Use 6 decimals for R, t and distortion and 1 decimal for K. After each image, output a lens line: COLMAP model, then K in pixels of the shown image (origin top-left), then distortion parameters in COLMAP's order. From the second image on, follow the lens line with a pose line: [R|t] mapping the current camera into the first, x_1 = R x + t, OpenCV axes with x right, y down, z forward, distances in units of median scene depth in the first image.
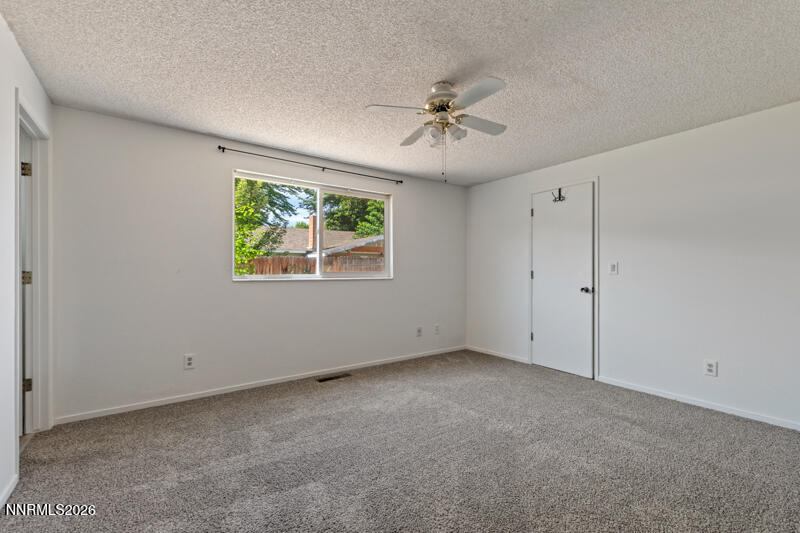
lens RADIAL K [[349.2, 0, 414.4], [0, 349.2, 270.2], [0, 0, 1]] dist [0.001568, 0.000247]
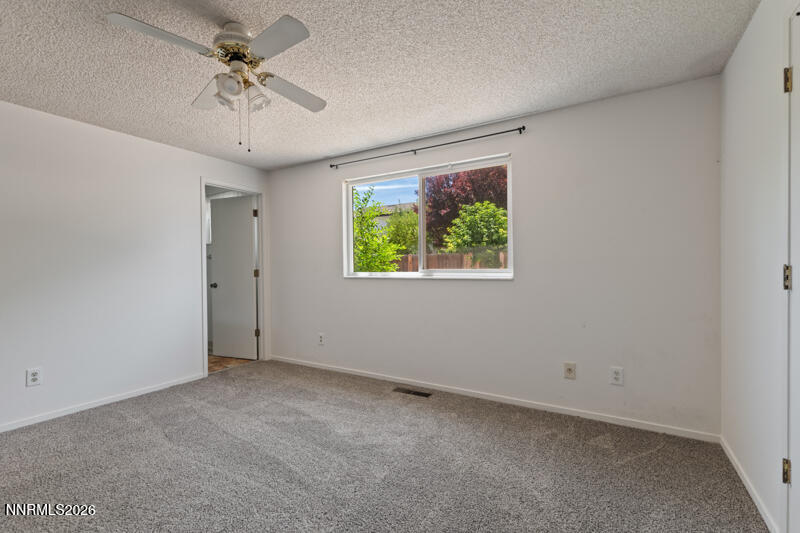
lens RADIAL K [[366.1, 0, 399.7], [0, 366.1, 272.5], [0, 0, 1]] dist [-0.000259, -0.000222]
pose [[0.369910, 0.008150, -0.929032, 0.606682], [0.009295, 0.999879, 0.012473, 0.000600], [0.929021, -0.013250, 0.369789, 0.649702]]
